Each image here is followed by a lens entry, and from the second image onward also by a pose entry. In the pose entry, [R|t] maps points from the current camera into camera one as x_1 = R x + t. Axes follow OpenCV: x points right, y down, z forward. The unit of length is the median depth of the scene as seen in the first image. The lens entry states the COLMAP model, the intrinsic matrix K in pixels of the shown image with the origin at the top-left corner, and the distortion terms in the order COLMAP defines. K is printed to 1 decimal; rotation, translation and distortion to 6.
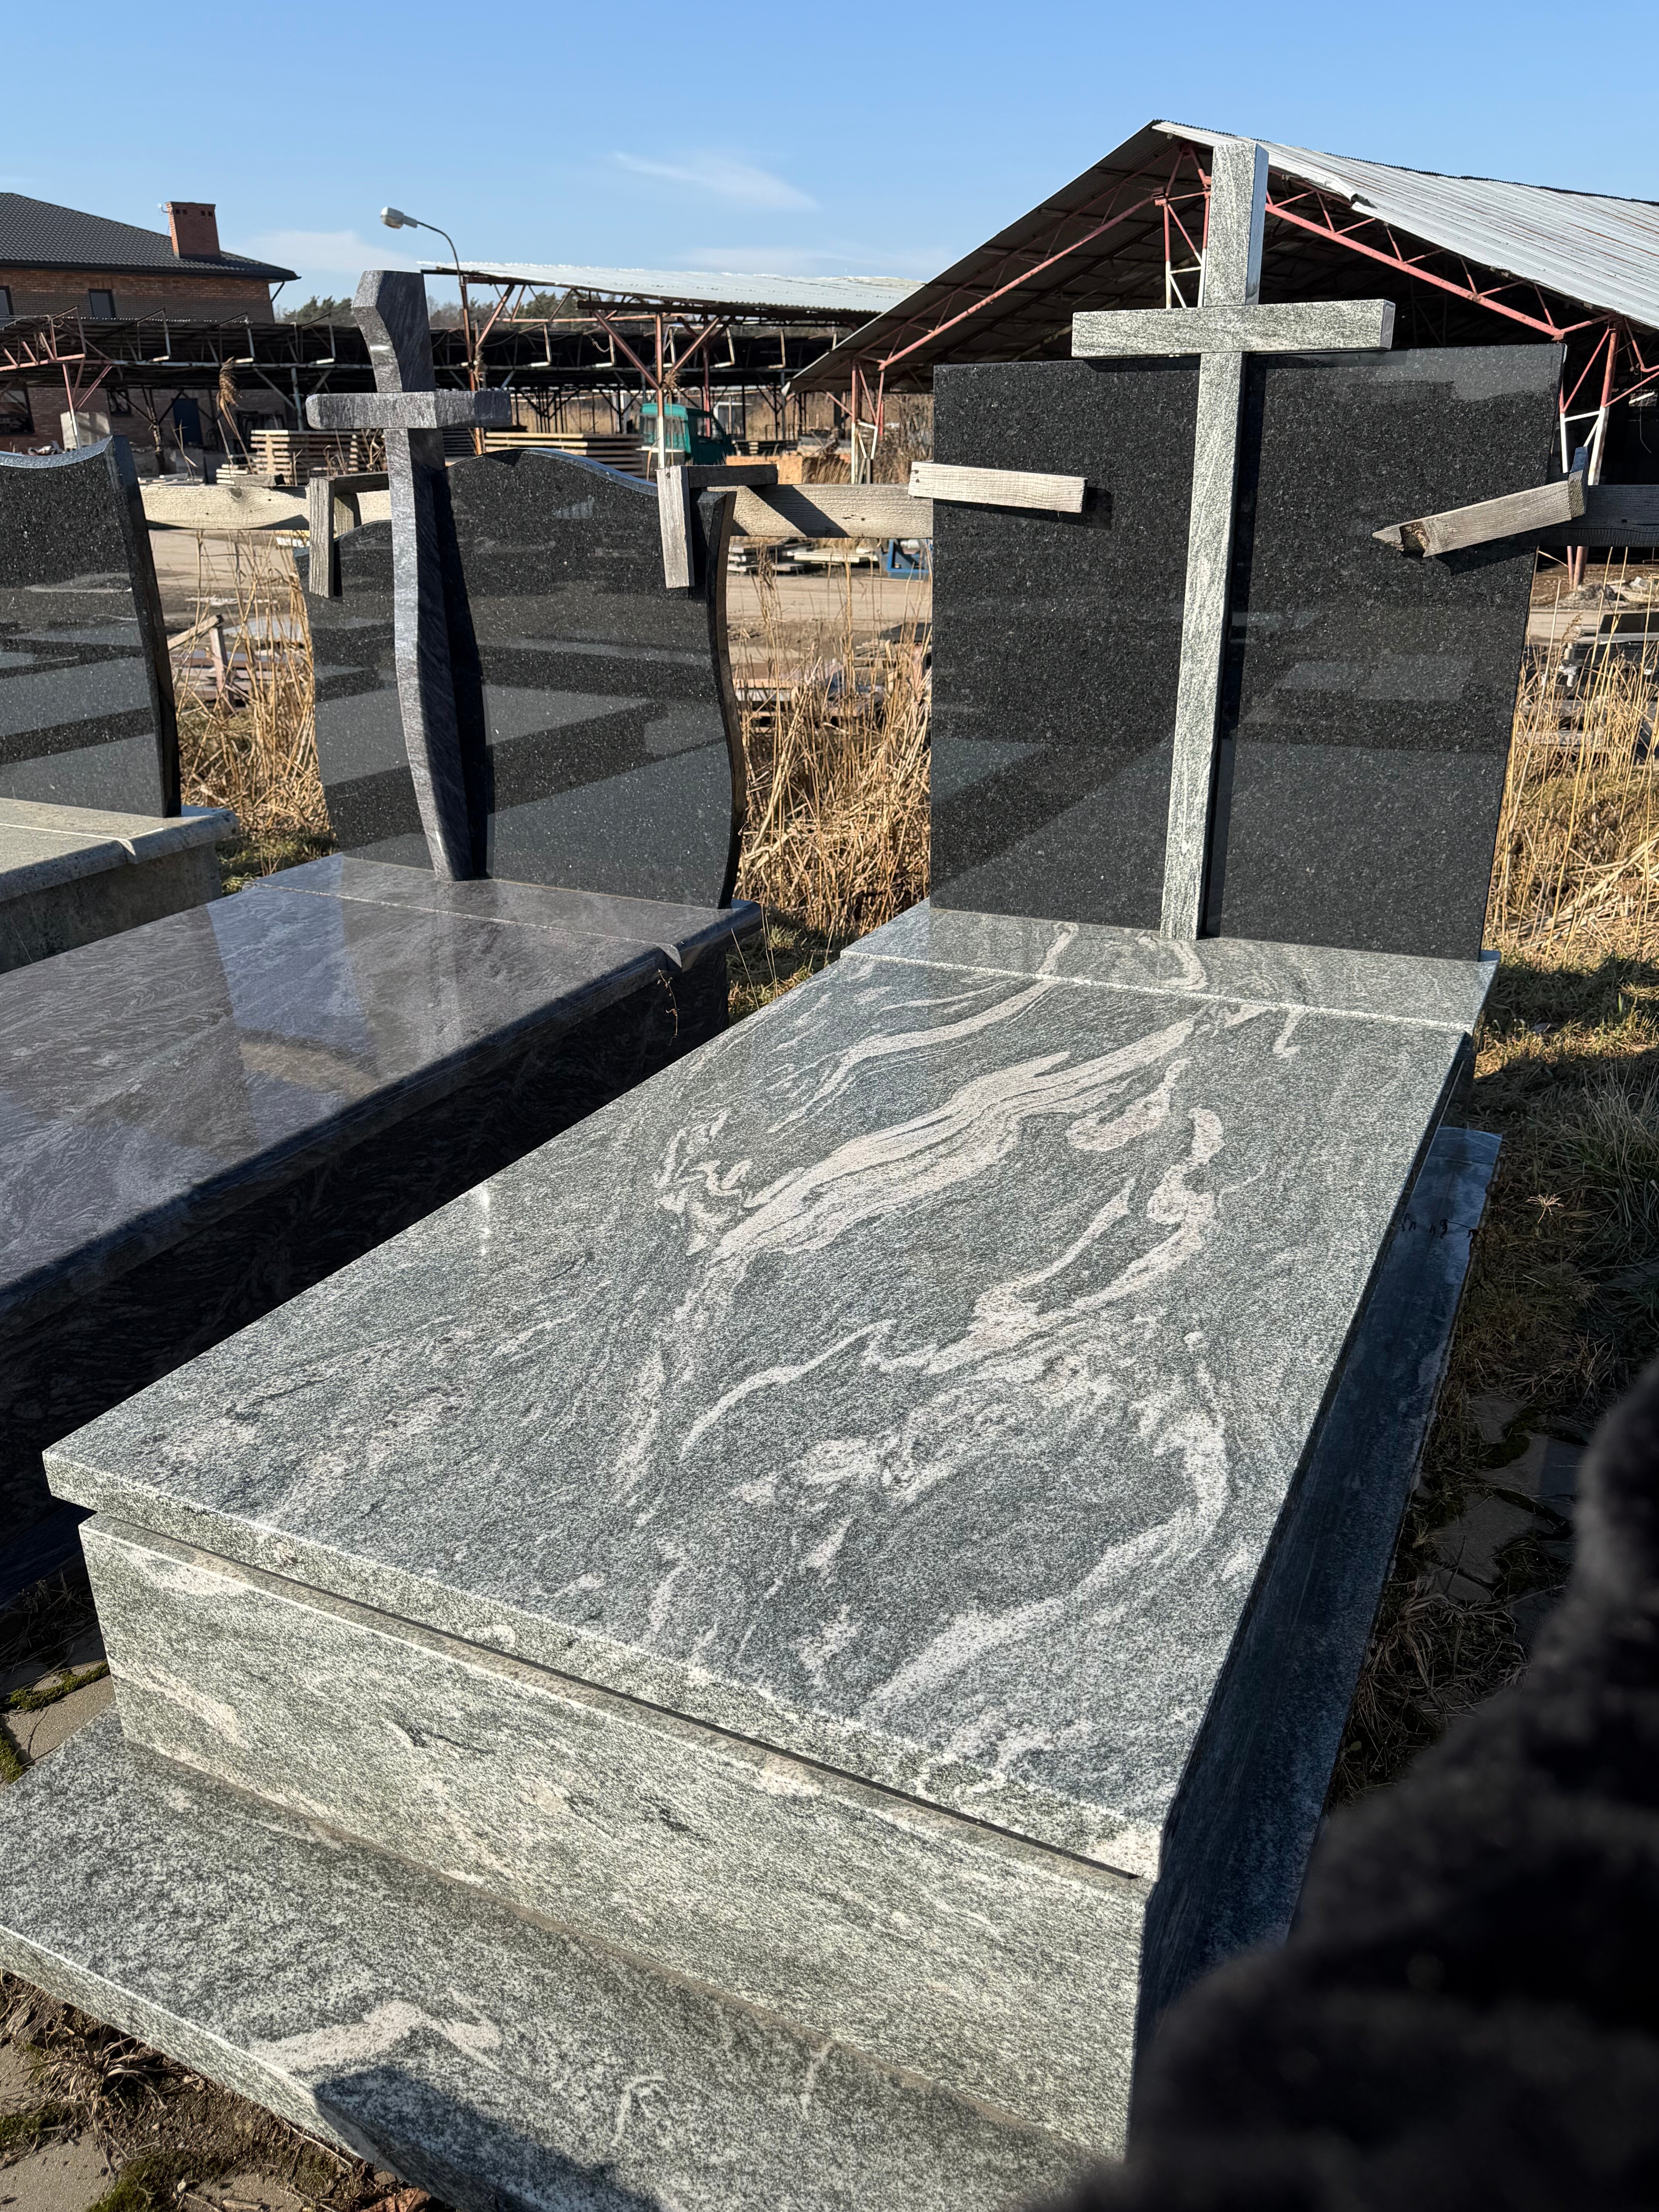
lens RADIAL K [[1627.0, 0, 840.4], [0, 1627.0, 1102.8], [0, 0, 1]] dist [0.068154, -0.088403]
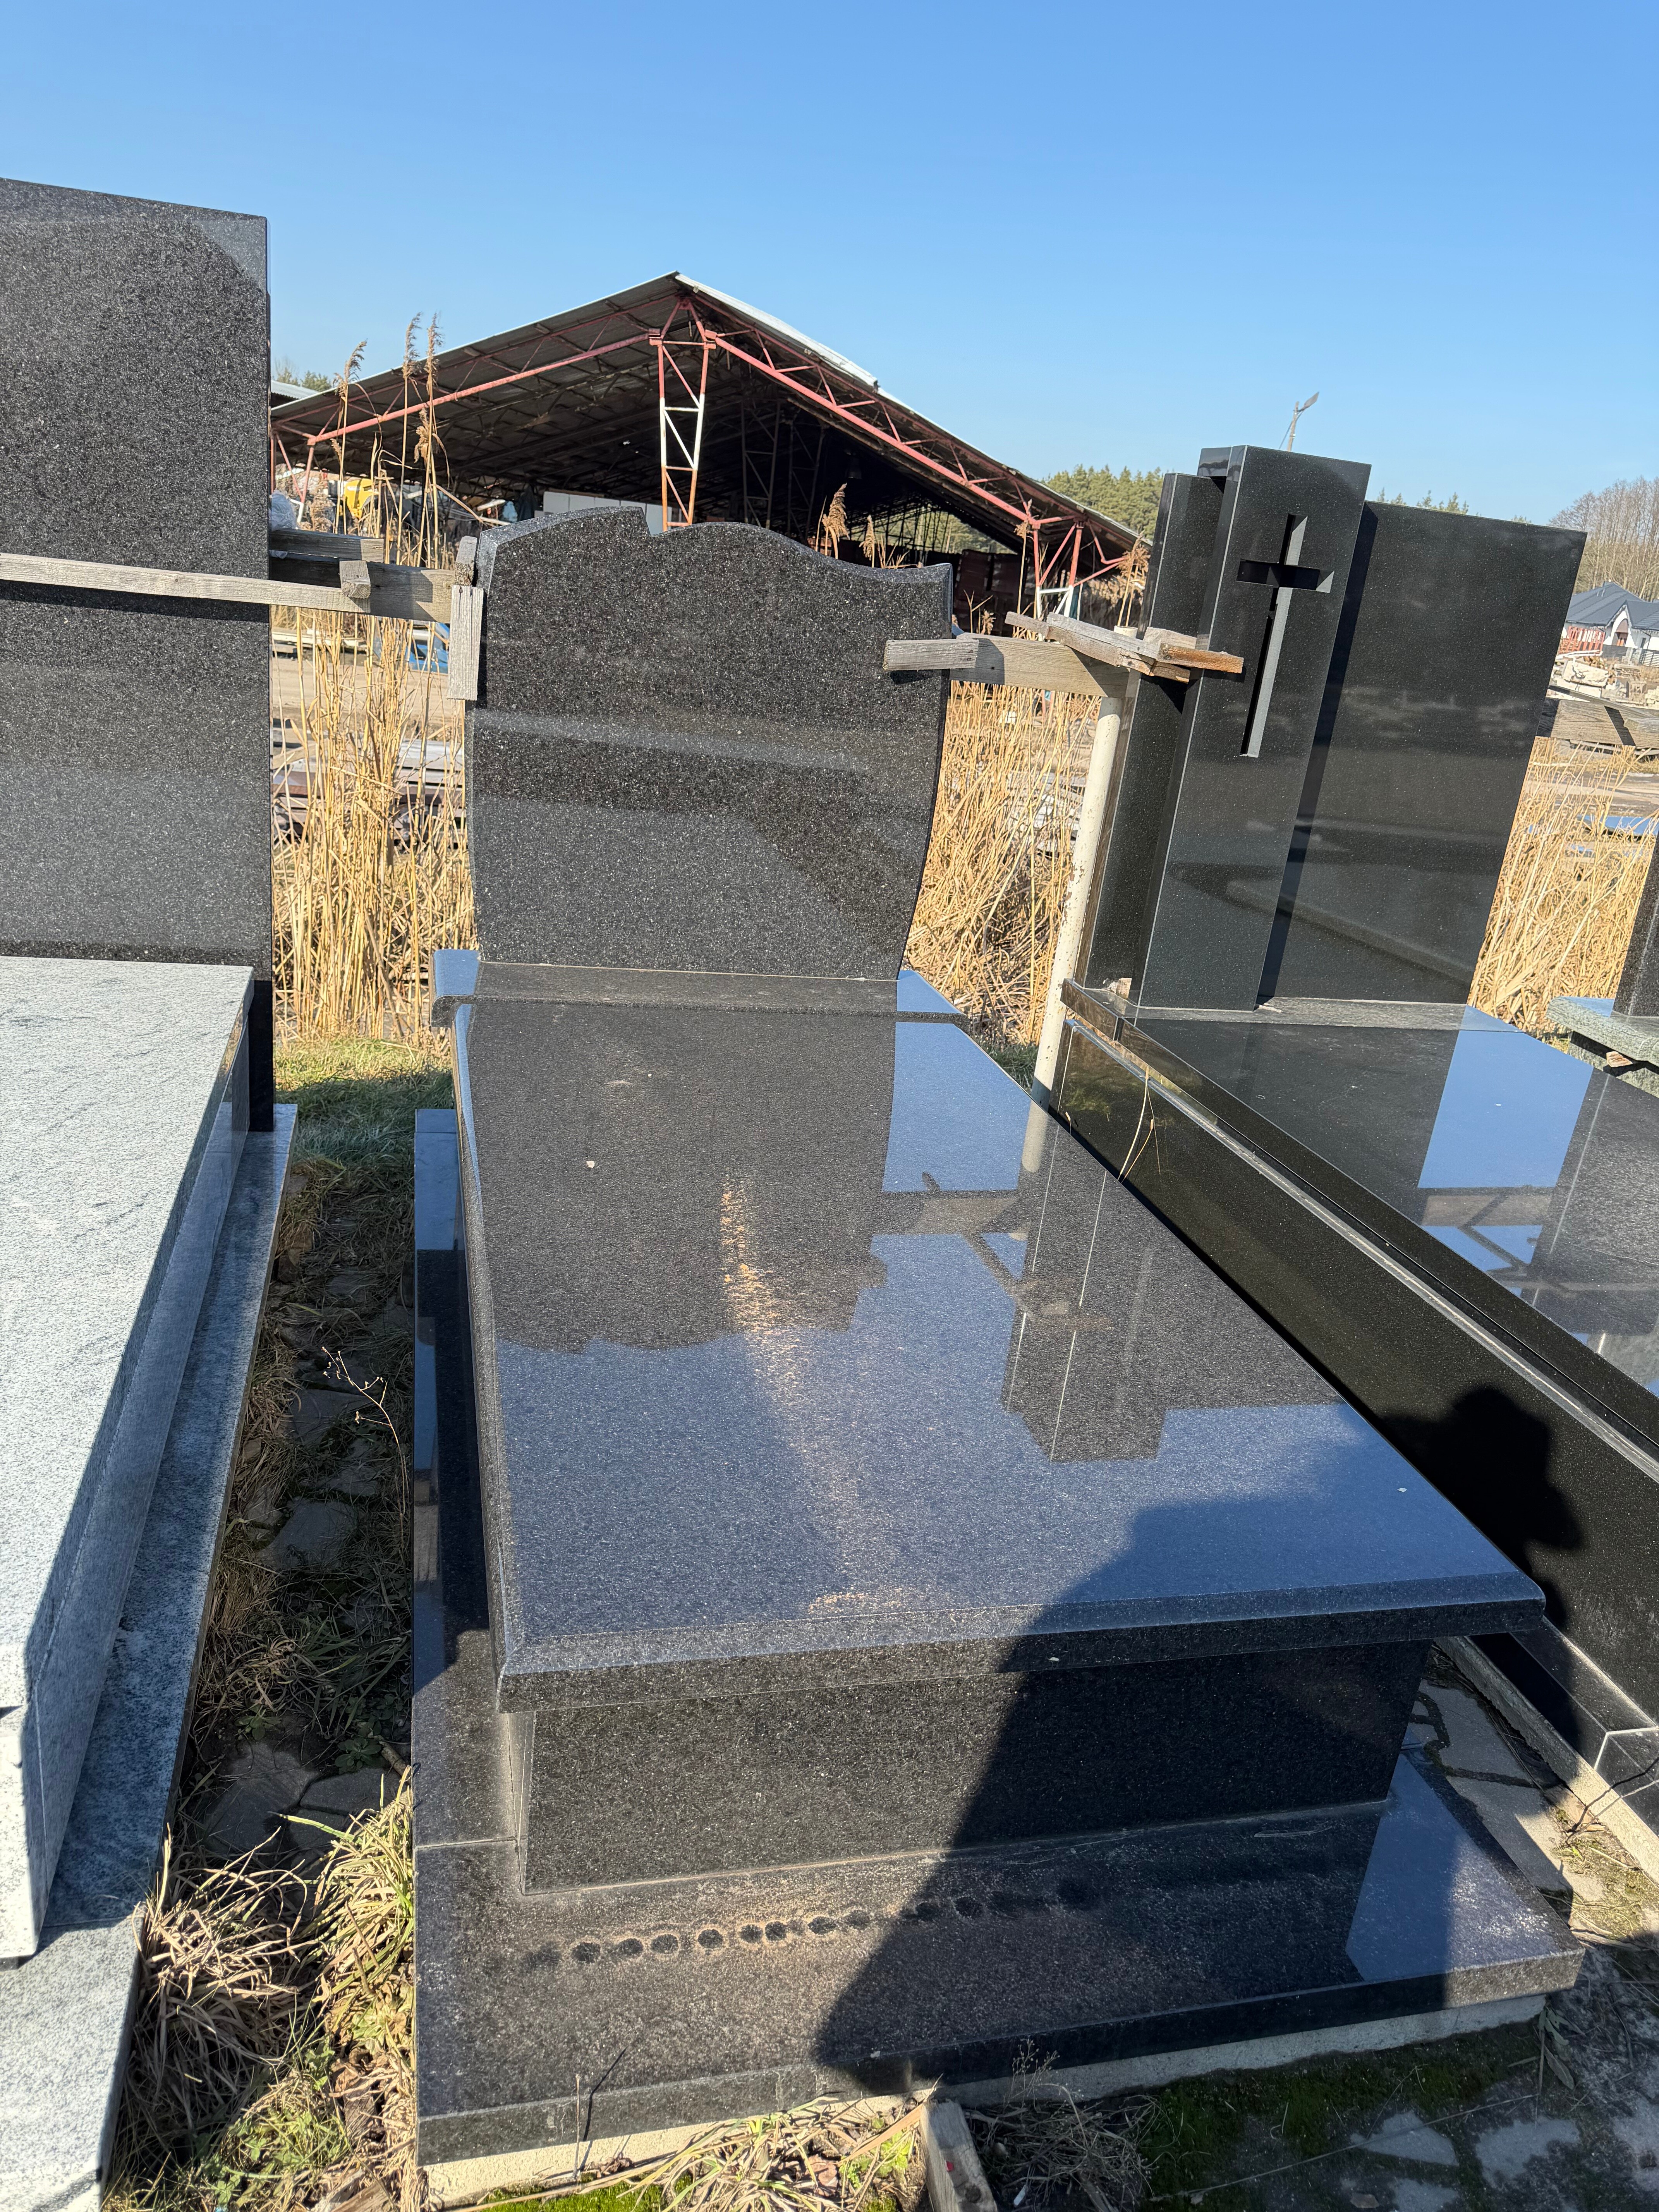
lens RADIAL K [[1577.6, 0, 814.5], [0, 1577.6, 1088.2], [0, 0, 1]] dist [0.046867, -0.059759]
pose [[0.760255, -0.113879, 0.639565, -0.533302], [0.135680, 0.990638, 0.015106, -0.084623], [-0.635298, 0.075292, 0.768588, 0.217565]]
